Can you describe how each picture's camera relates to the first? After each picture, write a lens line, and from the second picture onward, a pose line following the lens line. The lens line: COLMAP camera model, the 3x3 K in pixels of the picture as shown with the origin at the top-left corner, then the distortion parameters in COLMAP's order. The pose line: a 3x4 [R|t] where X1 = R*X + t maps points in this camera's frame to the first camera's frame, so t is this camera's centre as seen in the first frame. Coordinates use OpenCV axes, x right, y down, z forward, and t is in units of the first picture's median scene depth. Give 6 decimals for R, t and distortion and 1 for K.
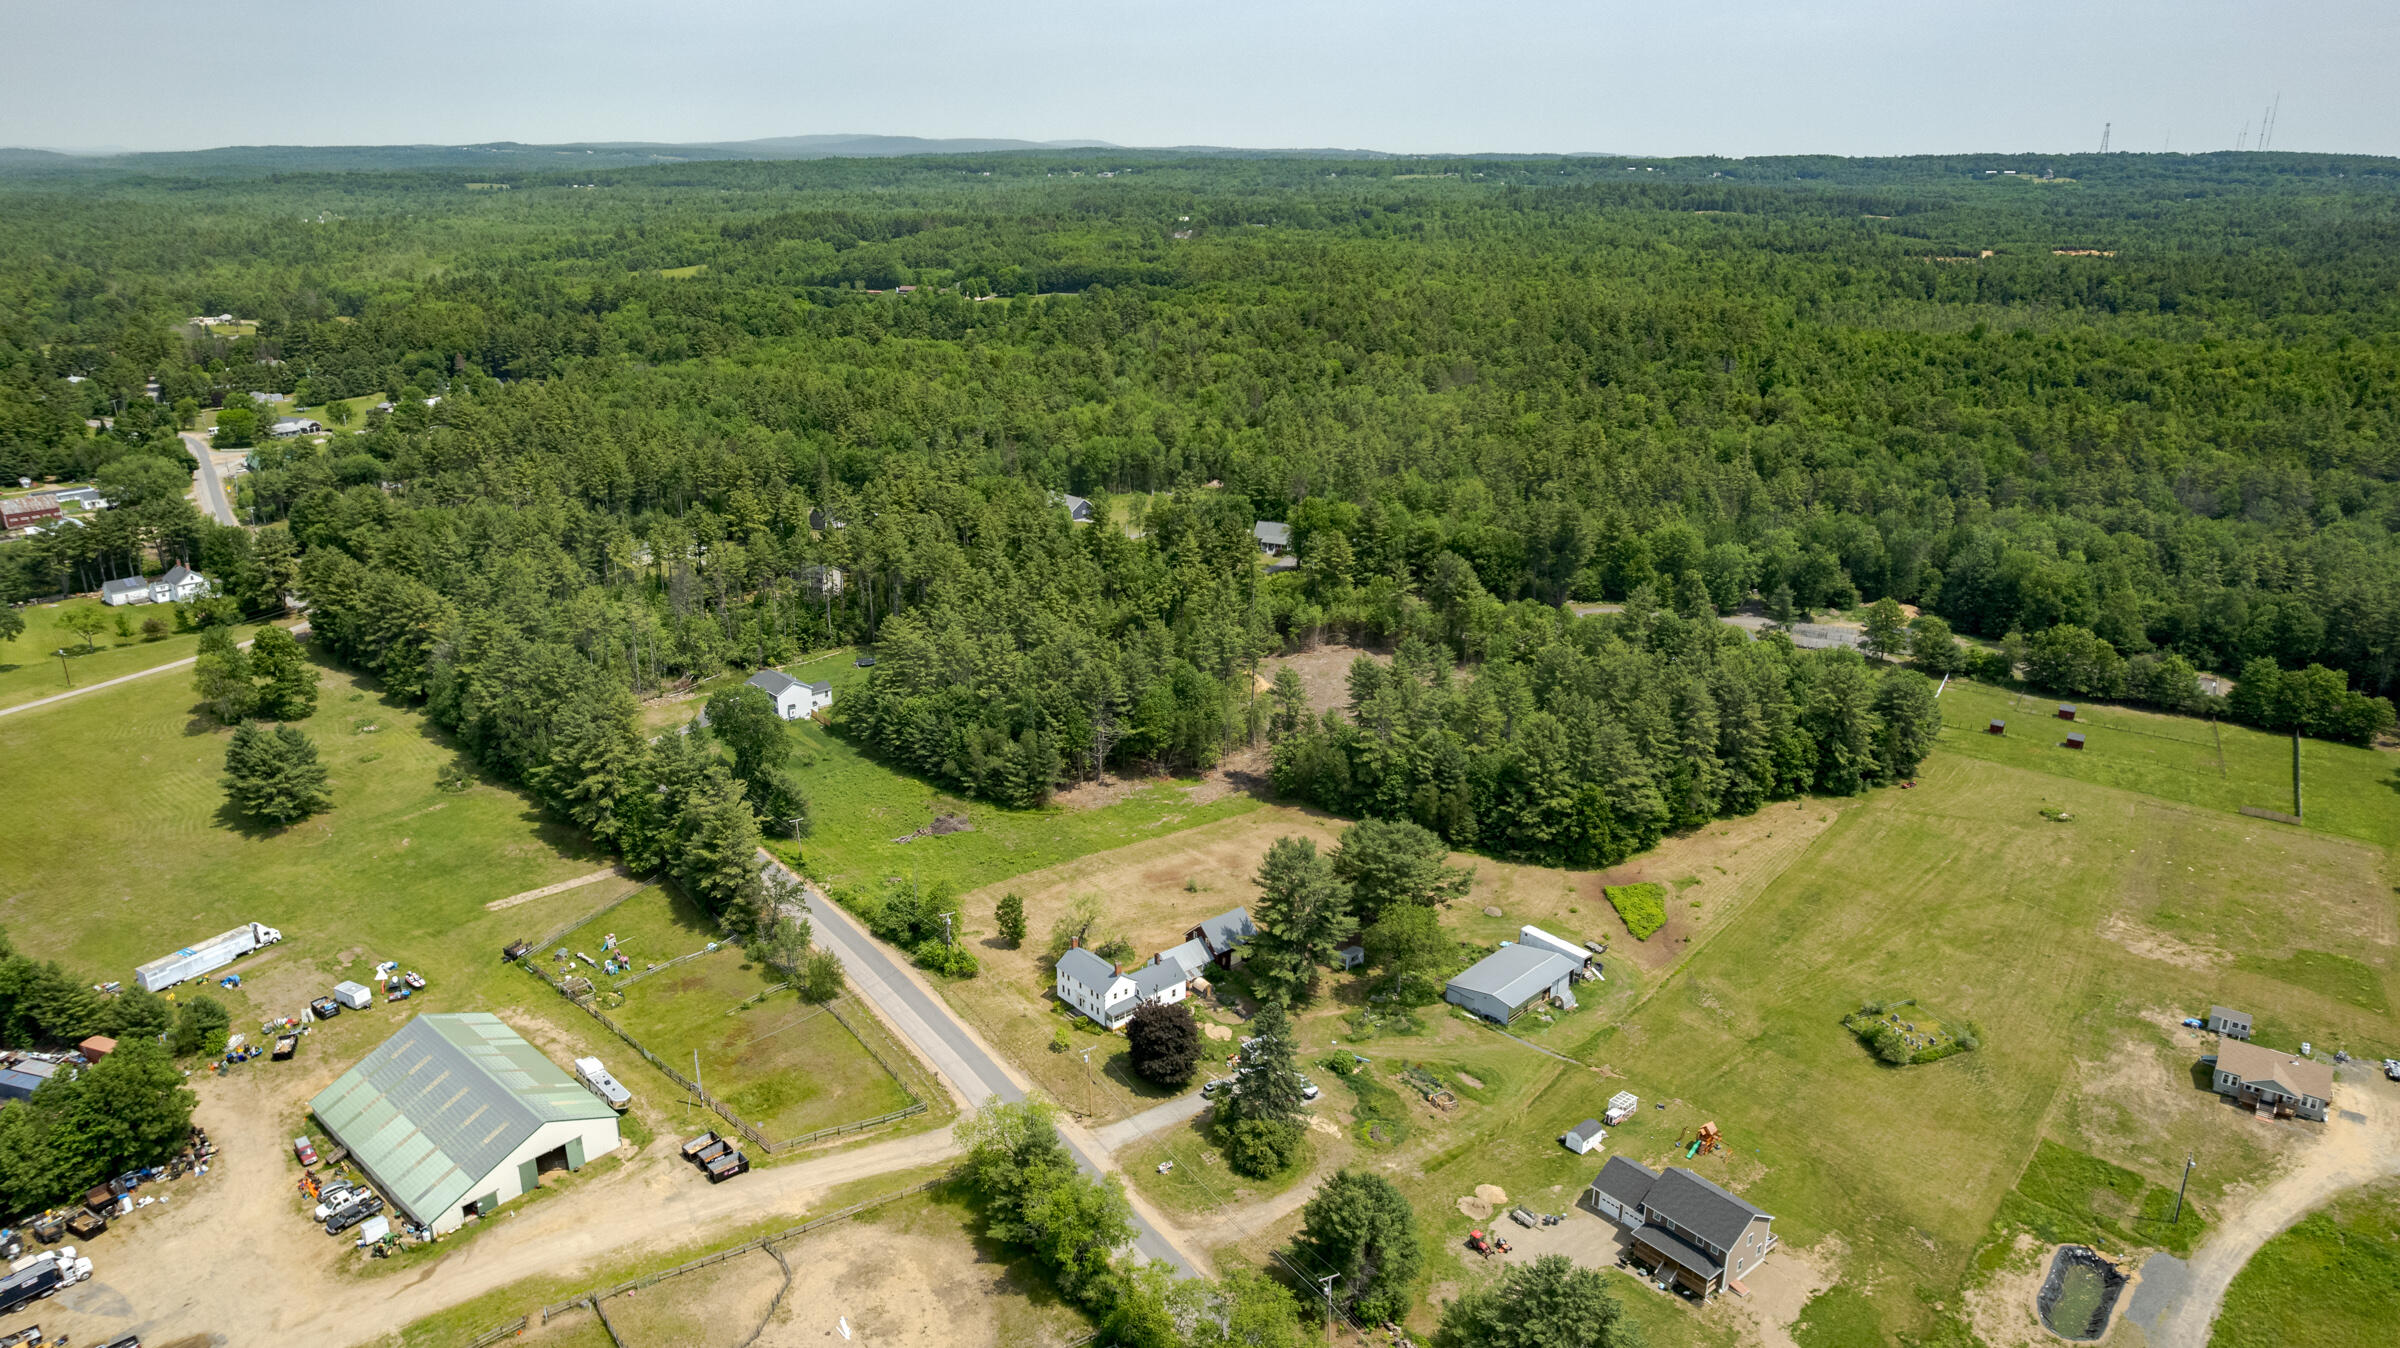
lens RADIAL K [[1573.9, 0, 1183.3], [0, 1573.9, 674.4], [0, 0, 1]] dist [-0.081291, 0.065145]
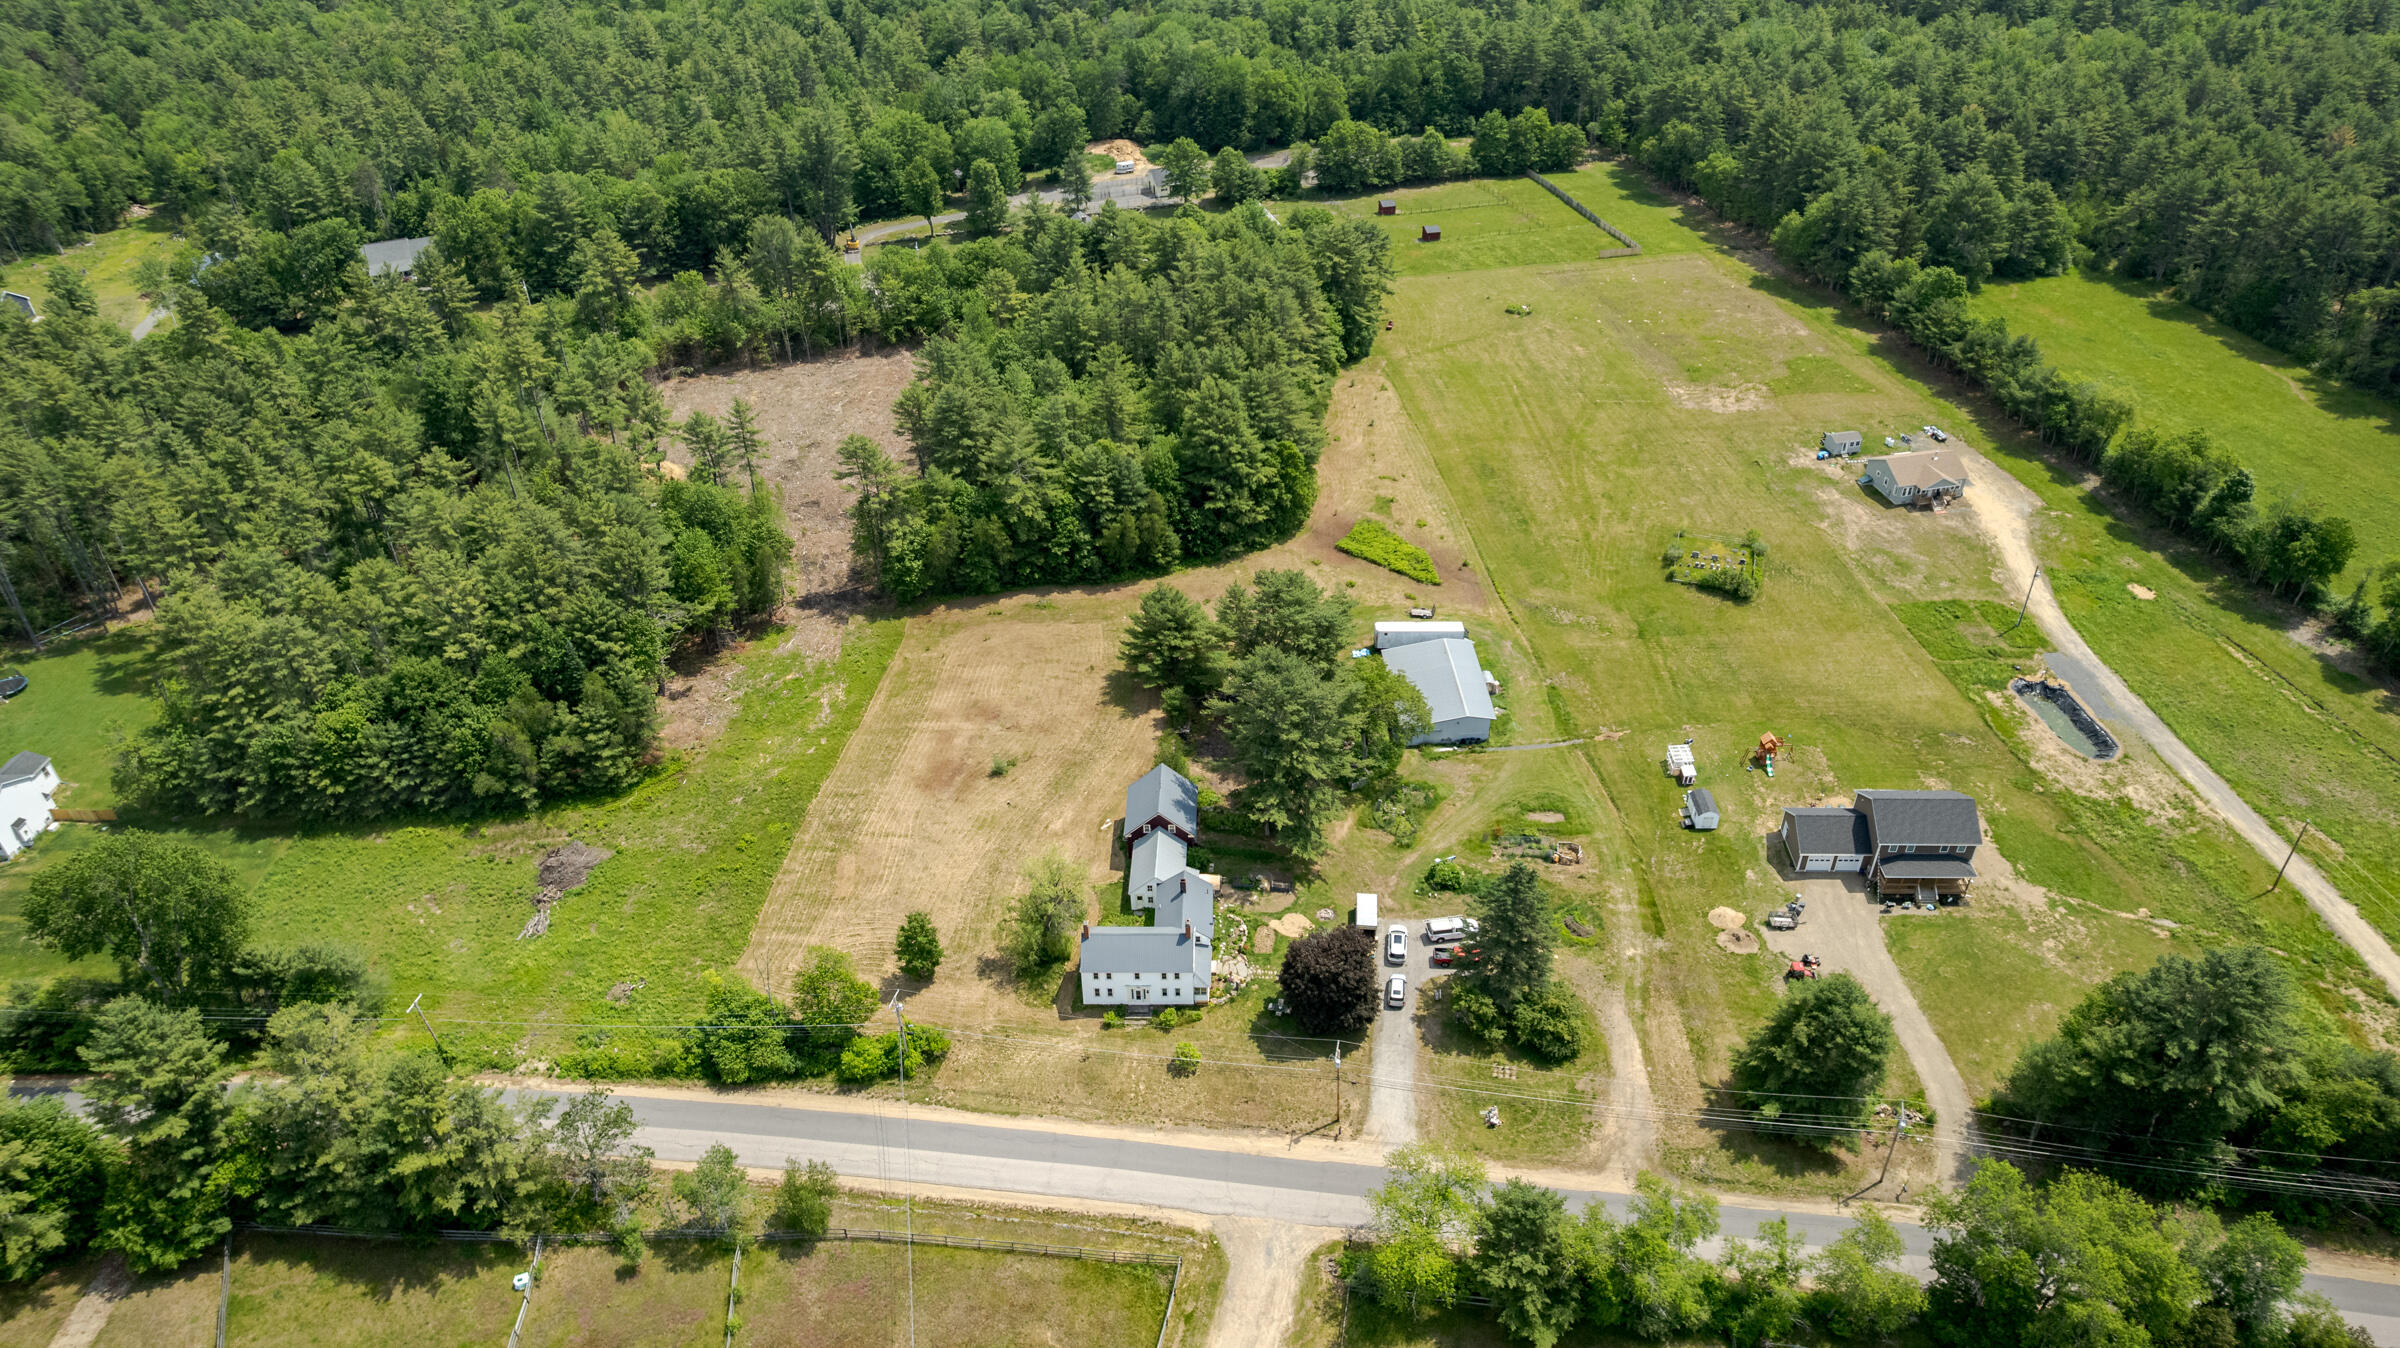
lens RADIAL K [[1537.7, 0, 1172.6], [0, 1537.7, 667.1], [0, 0, 1]] dist [-0.072749, 0.069617]
pose [[0.665657, -0.446574, 0.597890, -0.380734], [0.263272, 0.890201, 0.371793, -0.166859], [-0.698276, -0.090079, 0.710139, 0.481110]]
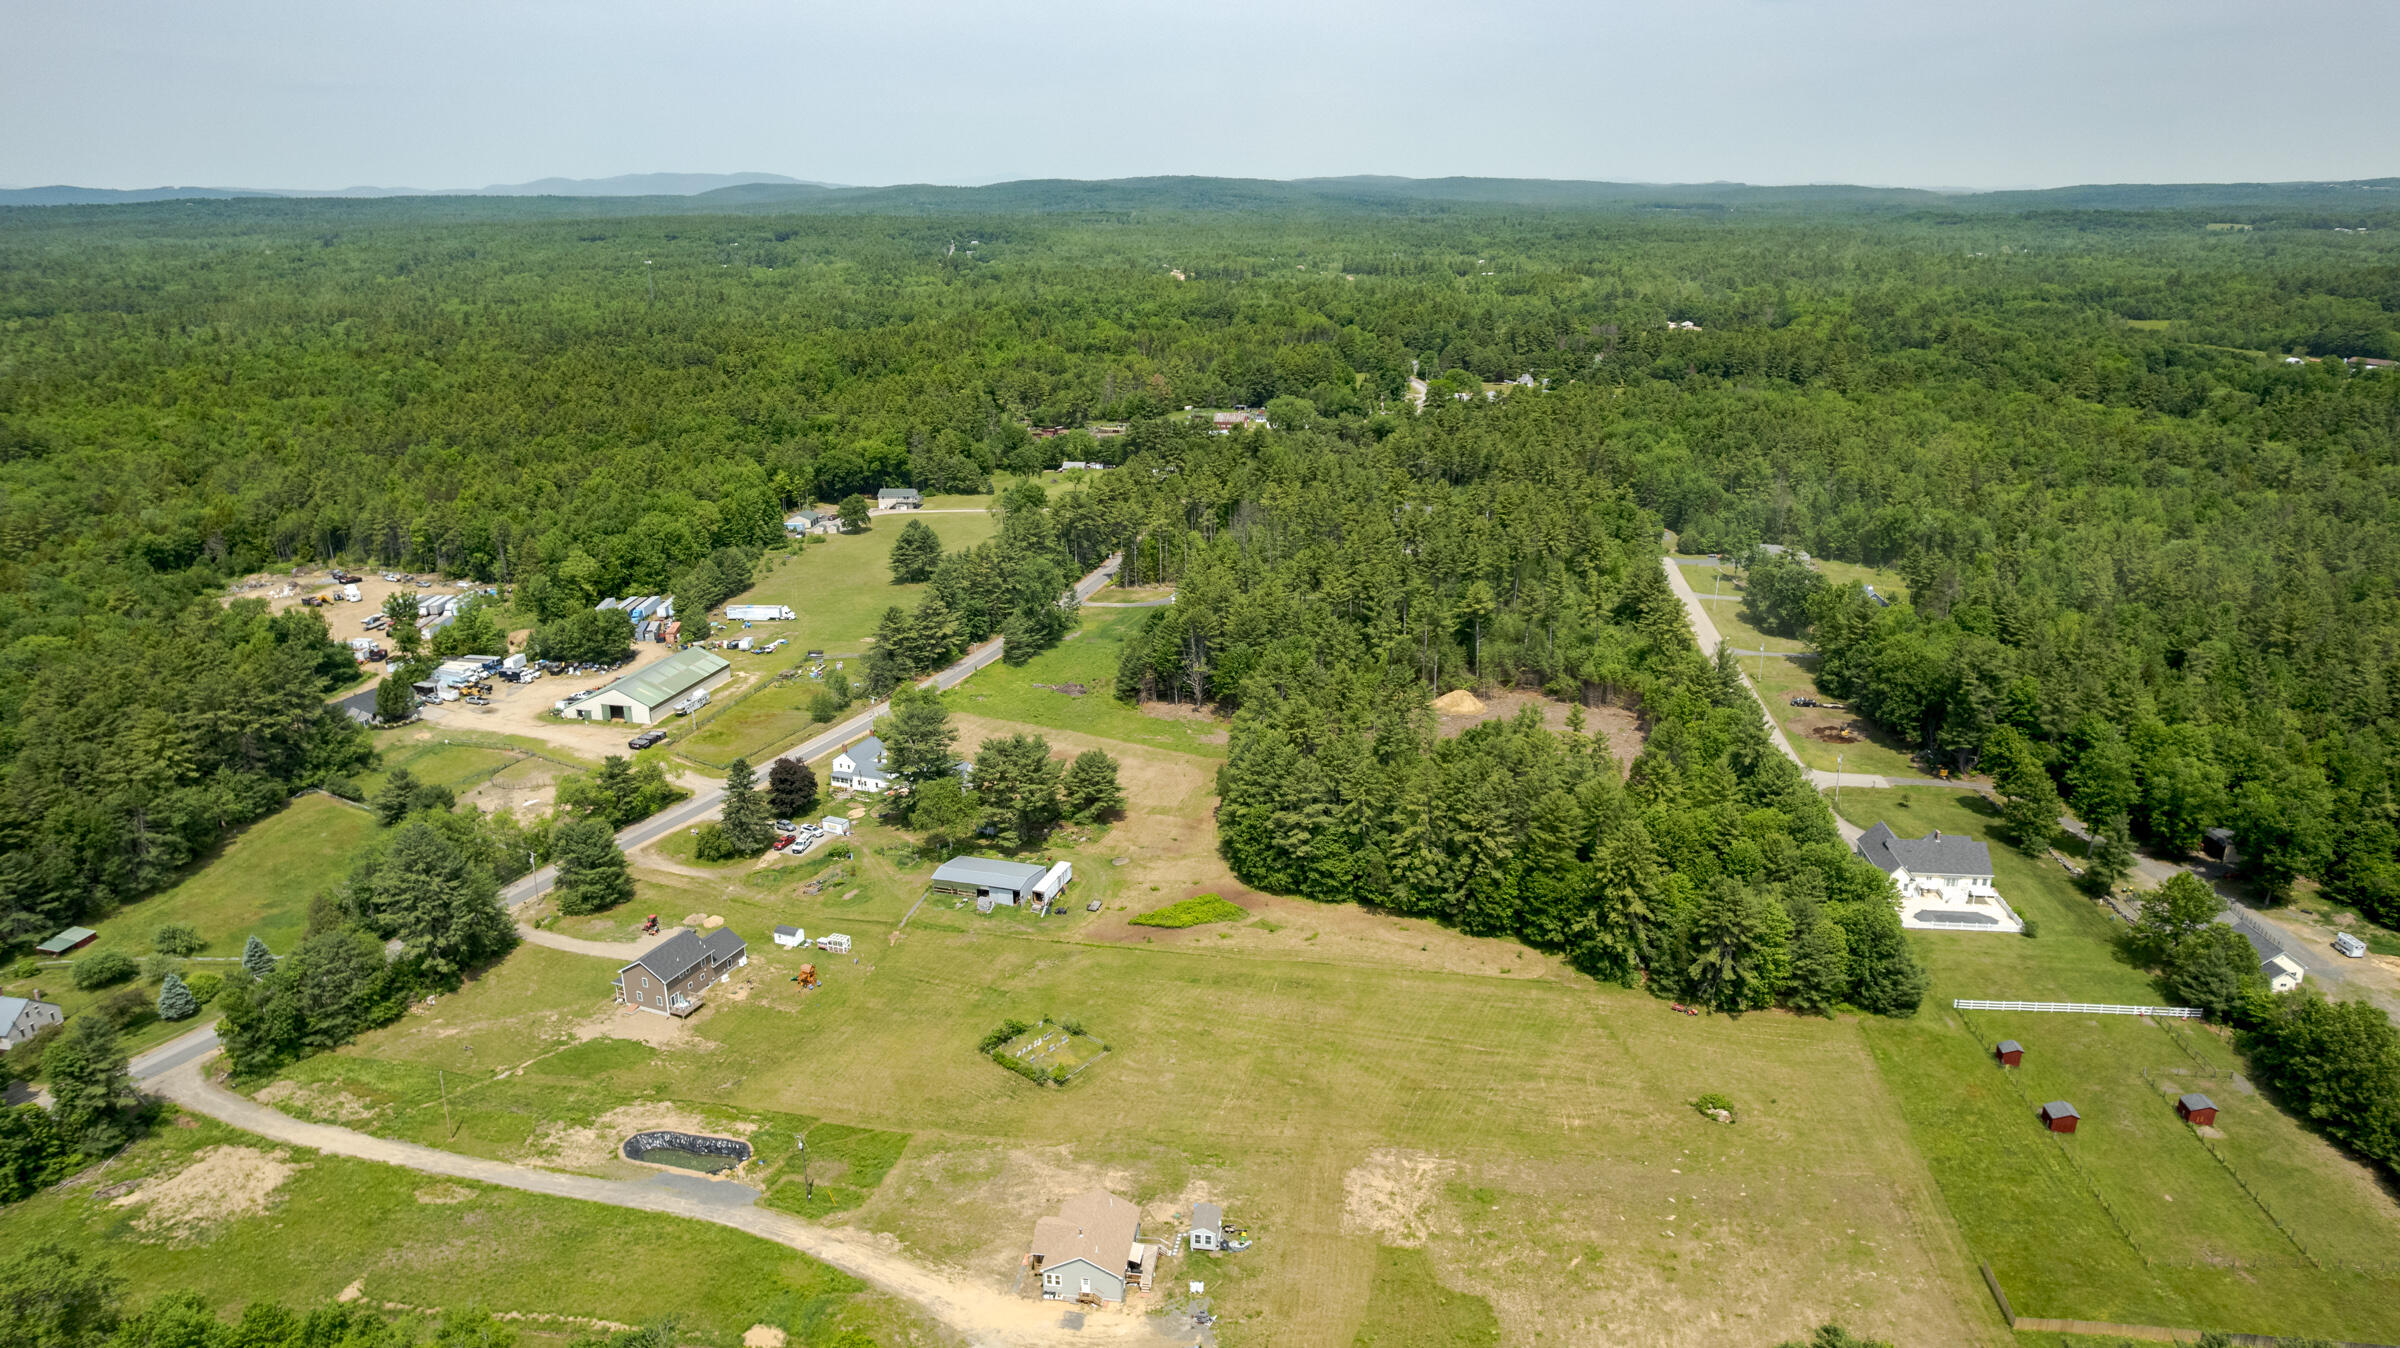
lens RADIAL K [[1573.9, 0, 1183.3], [0, 1573.9, 674.4], [0, 0, 1]] dist [-0.081291, 0.065145]
pose [[0.461452, 0.263796, -0.847038, 1.201384], [-0.285764, 0.948080, 0.139584, -0.153433], [0.839881, 0.177641, 0.512877, 0.470226]]
